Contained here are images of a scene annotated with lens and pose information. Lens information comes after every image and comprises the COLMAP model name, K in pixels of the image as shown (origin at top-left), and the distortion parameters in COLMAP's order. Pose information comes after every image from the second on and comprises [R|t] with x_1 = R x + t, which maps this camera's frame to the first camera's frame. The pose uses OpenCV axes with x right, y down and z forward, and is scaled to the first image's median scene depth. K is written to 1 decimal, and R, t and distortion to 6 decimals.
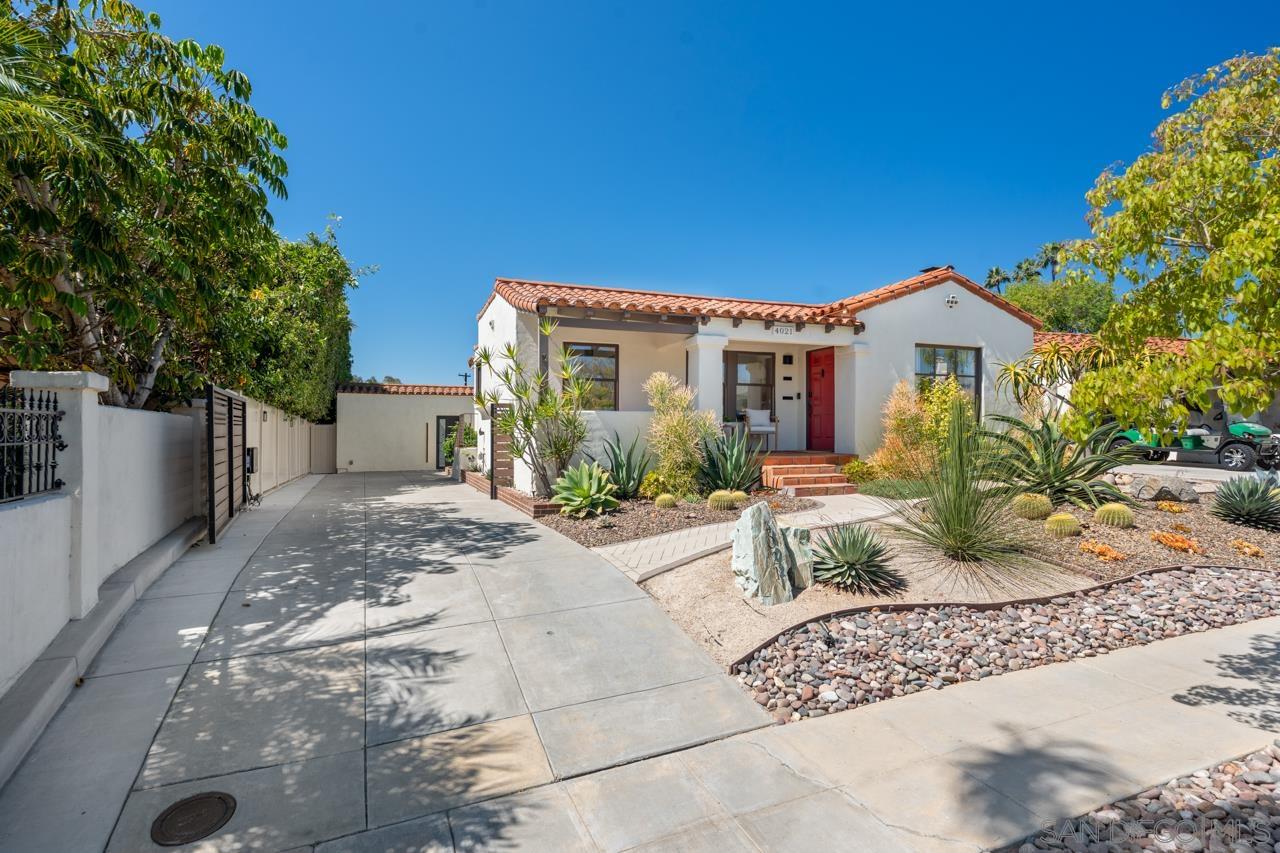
lens RADIAL K [[642.1, 0, 643.9], [0, 642.1, 424.6], [0, 0, 1]] dist [0.001772, -0.000165]
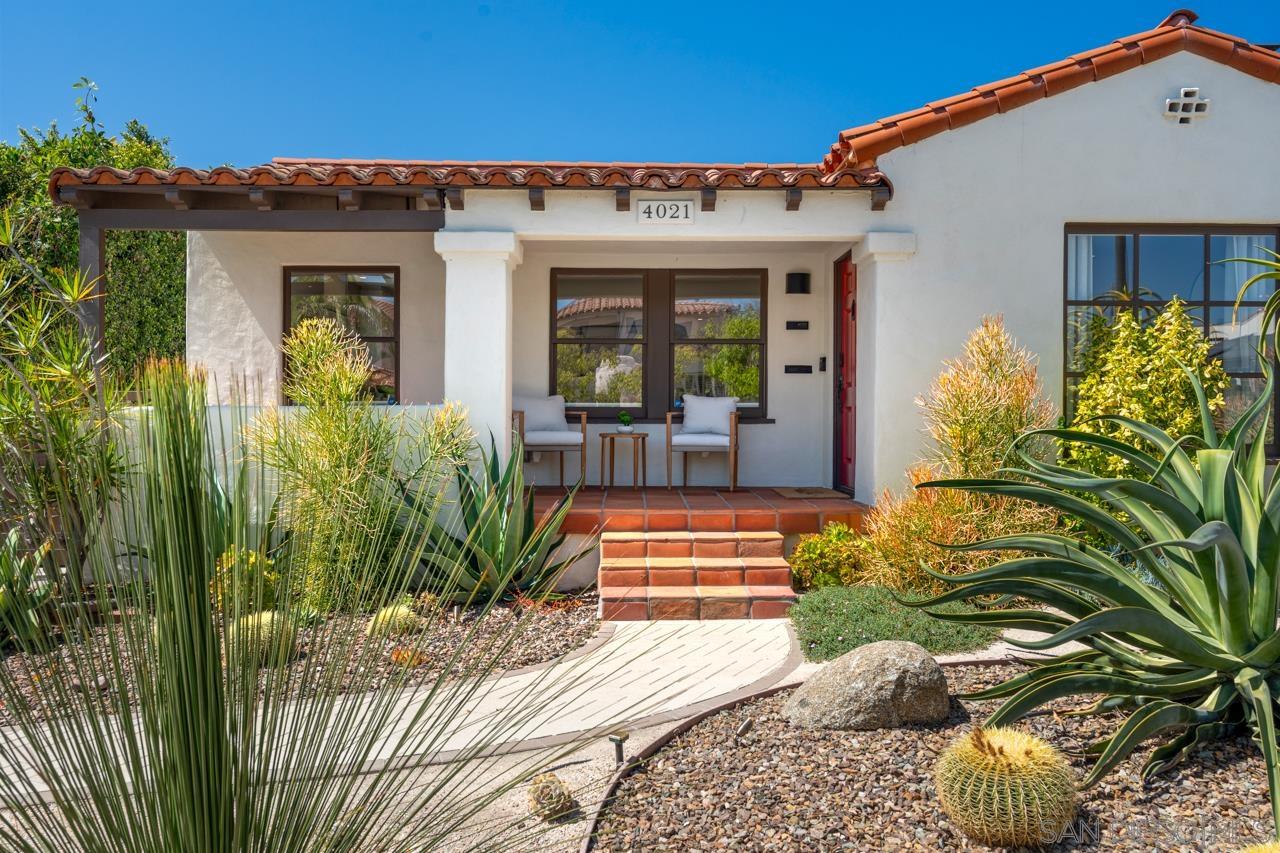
lens RADIAL K [[948.3, 0, 640.0], [0, 948.3, 426.5], [0, 0, 1]] dist [0.000532, 0.000941]
pose [[0.941126, 0.003436, -0.338038, 0.400542], [0.002648, 0.999843, 0.017533, -0.015778], [0.338045, -0.017396, 0.940969, 0.399124]]
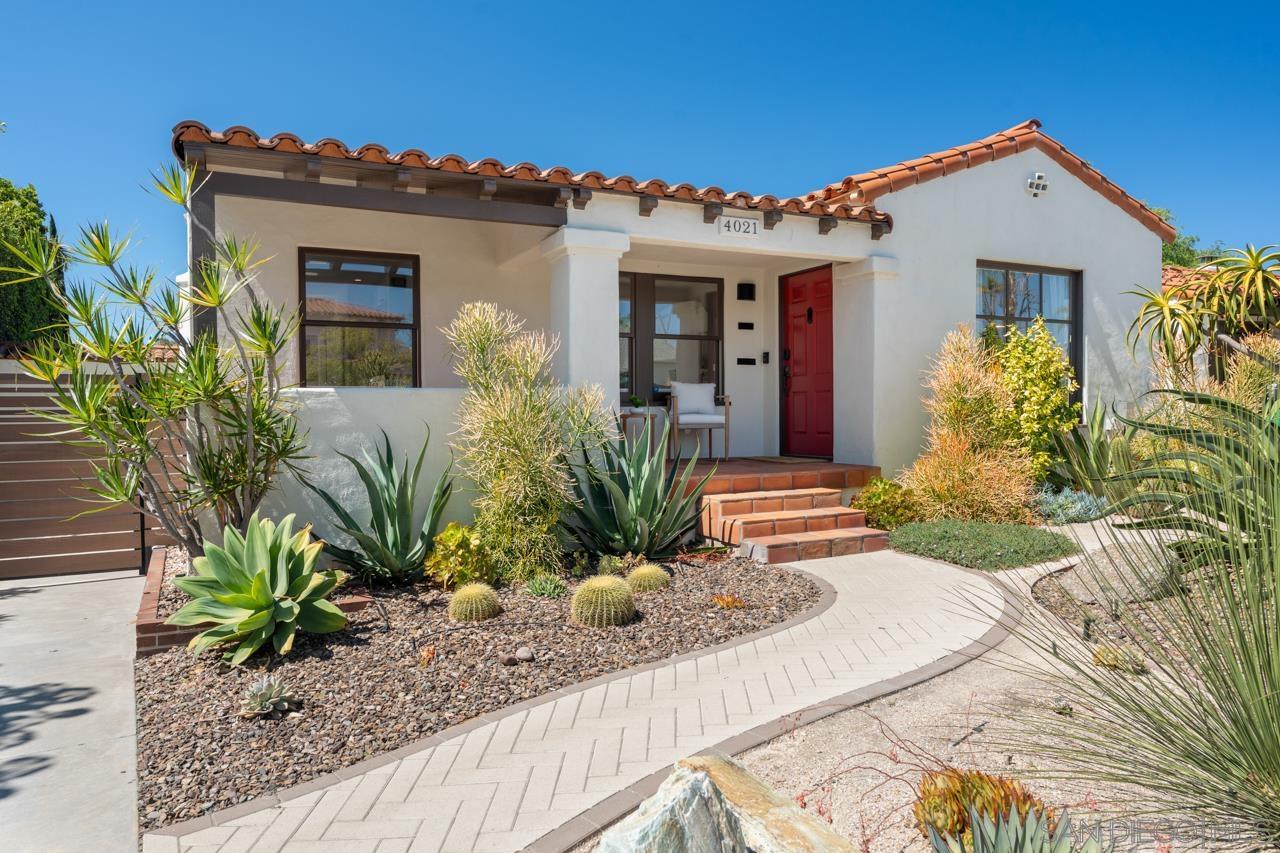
lens RADIAL K [[847.7, 0, 640.0], [0, 847.7, 426.5], [0, 0, 1]] dist [-0.002325, 0.000130]
pose [[0.994207, -0.012028, 0.106804, 0.064106], [0.009178, 0.999590, 0.027139, -0.007416], [-0.107086, -0.026001, 0.993910, 0.333934]]
